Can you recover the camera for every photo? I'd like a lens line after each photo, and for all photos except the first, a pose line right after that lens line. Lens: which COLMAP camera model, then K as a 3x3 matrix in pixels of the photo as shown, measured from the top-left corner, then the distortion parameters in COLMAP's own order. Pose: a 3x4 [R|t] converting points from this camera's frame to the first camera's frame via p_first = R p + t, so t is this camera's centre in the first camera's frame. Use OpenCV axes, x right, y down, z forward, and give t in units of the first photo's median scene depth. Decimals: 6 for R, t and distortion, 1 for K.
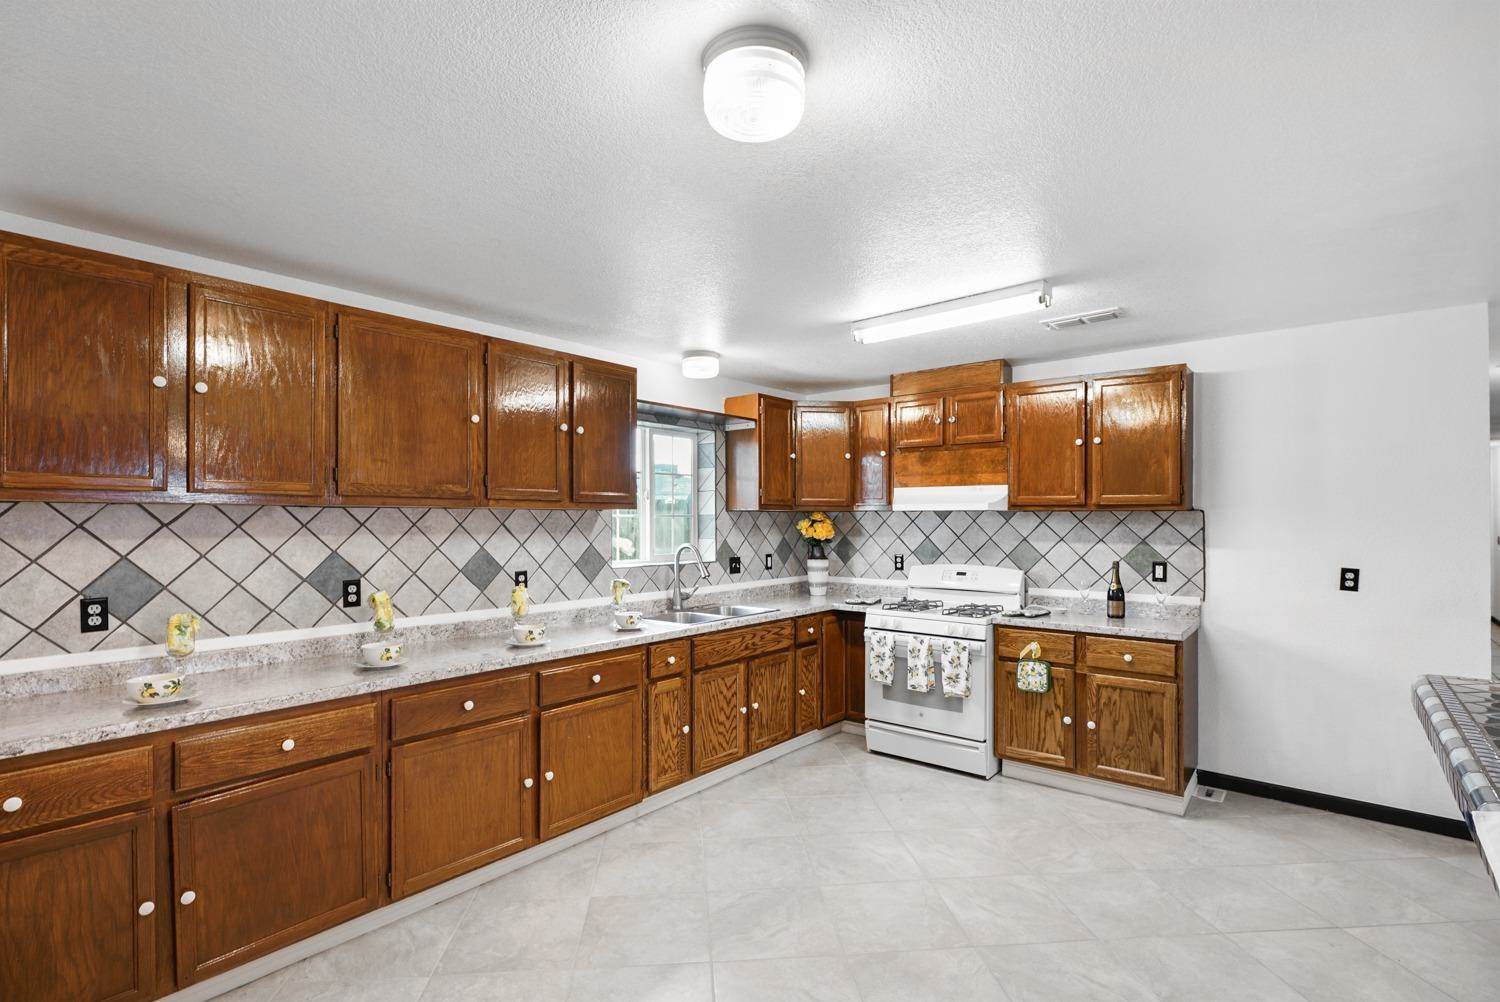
lens RADIAL K [[711.5, 0, 735.3], [0, 711.5, 517.5], [0, 0, 1]] dist [-0.007277, 0.002894]
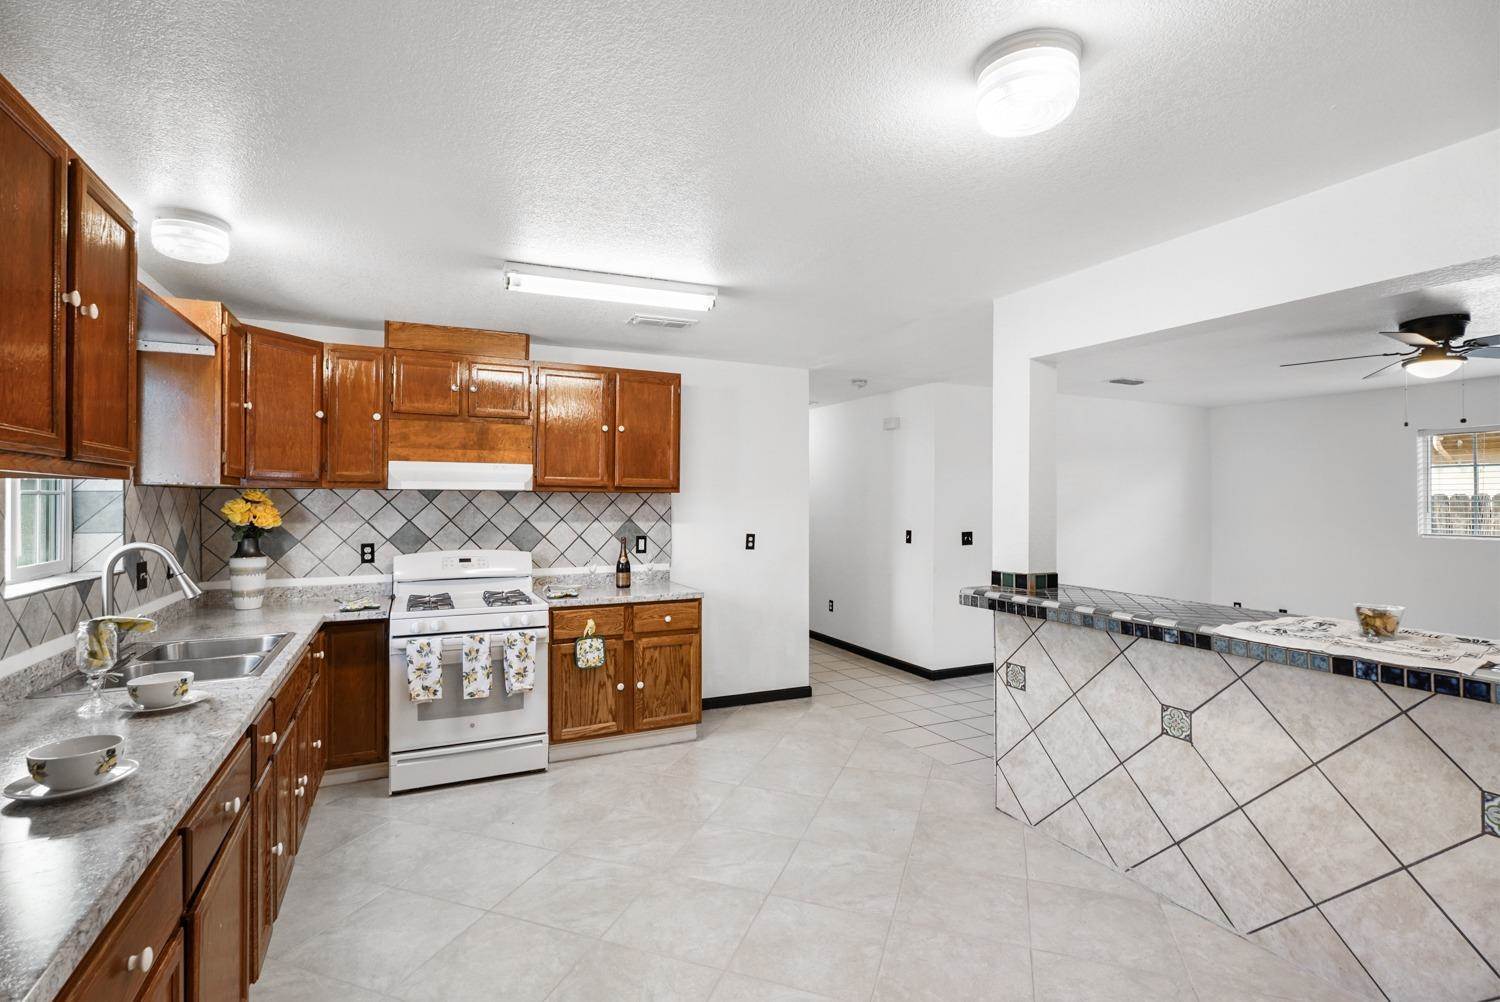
lens RADIAL K [[711.5, 0, 747.1], [0, 711.5, 495.3], [0, 0, 1]] dist [-0.007277, 0.002894]
pose [[0.414748, 0.007247, 0.909907, -0.411559], [-0.003935, 0.999973, -0.006171, 0.001460], [-0.909928, -0.001021, 0.414766, 0.357033]]
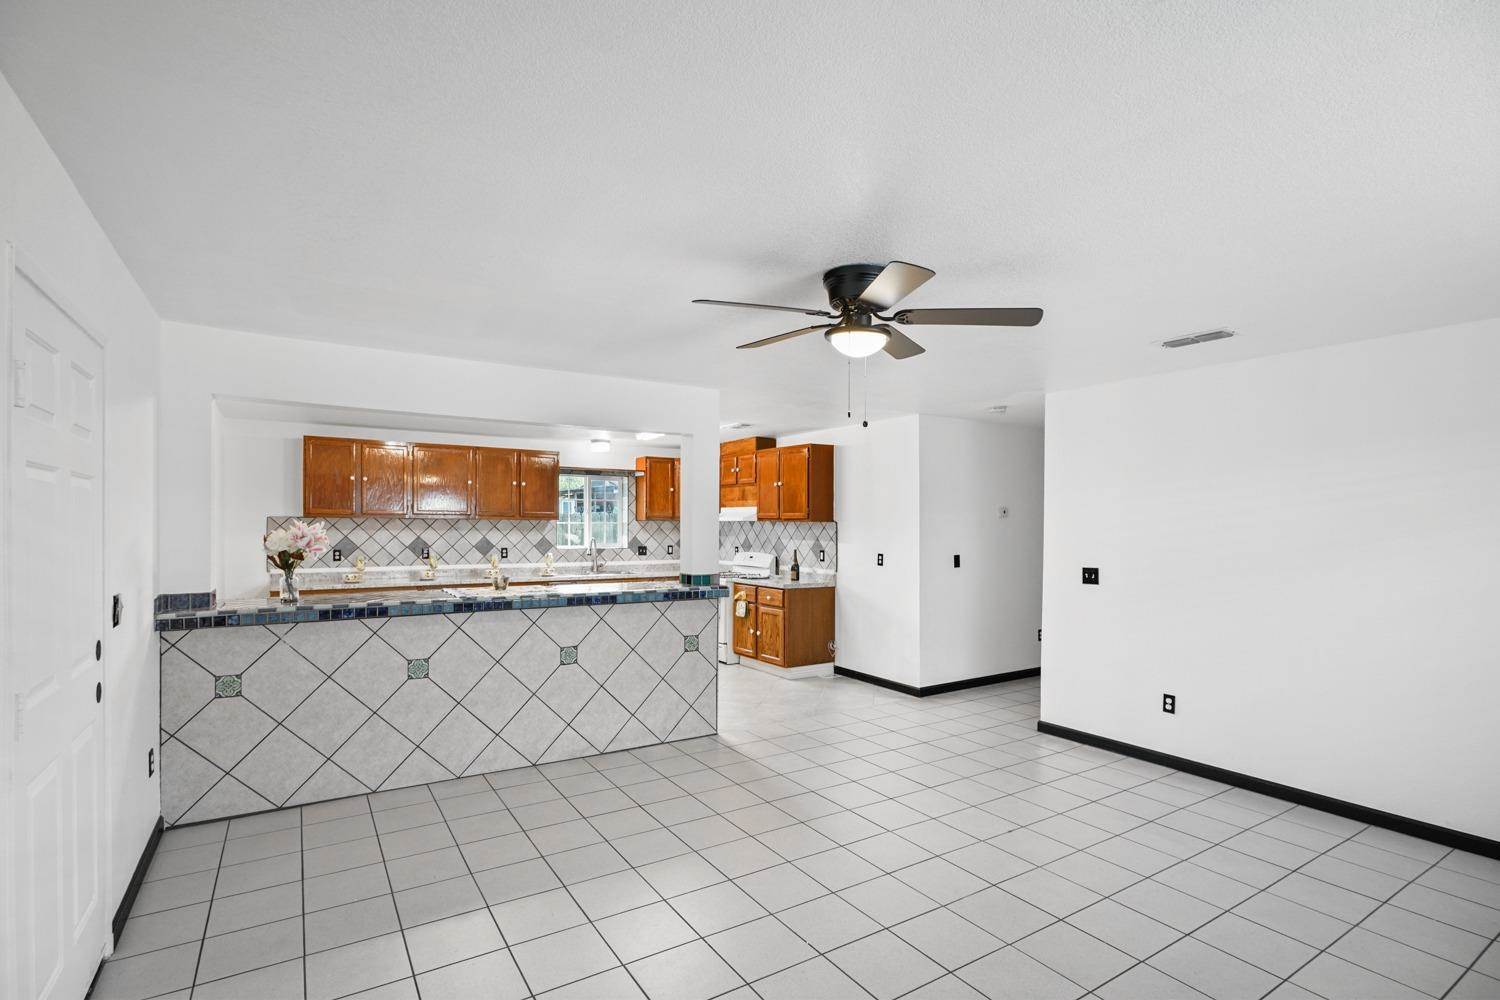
lens RADIAL K [[711.5, 0, 731.9], [0, 711.5, 526.0], [0, 0, 1]] dist [-0.007277, 0.002894]
pose [[0.951264, 0.006982, -0.308298, 0.950312], [-0.006023, 0.999974, 0.004062, -0.004472], [0.308318, -0.002007, 0.951281, -0.790802]]
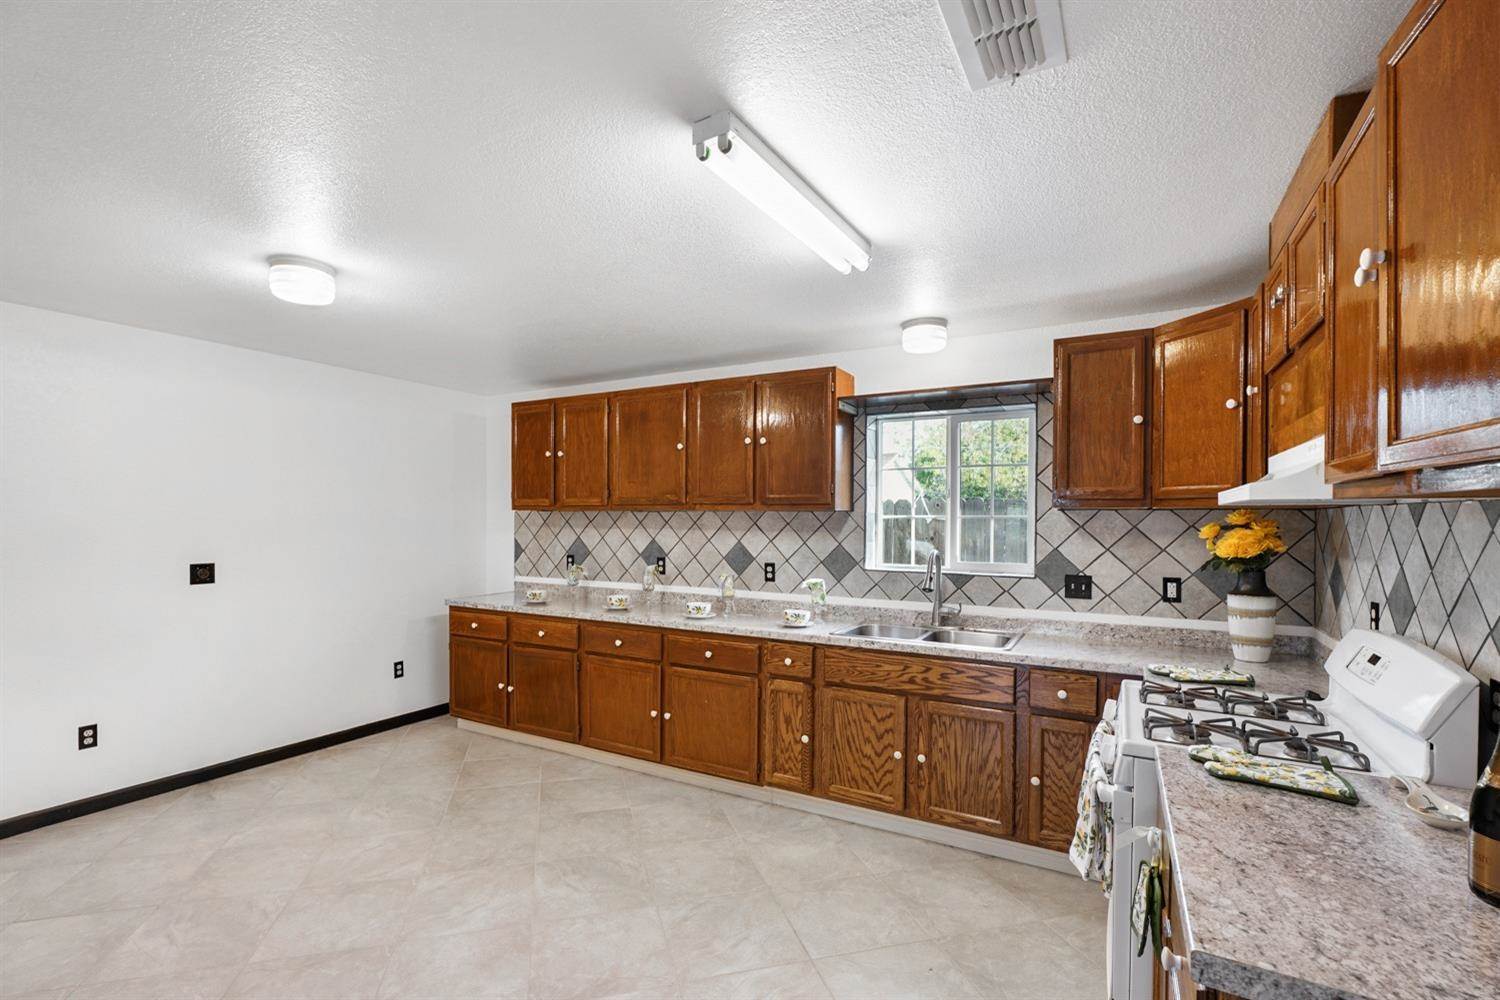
lens RADIAL K [[680.9, 0, 735.1], [0, 680.9, 522.3], [0, 0, 1]] dist [0.012281, 0.000272]
pose [[0.177205, 0.006188, -0.984154, 0.745777], [-0.002292, 0.999980, 0.005874, 0.000512], [0.984171, 0.001215, 0.177216, 0.677694]]
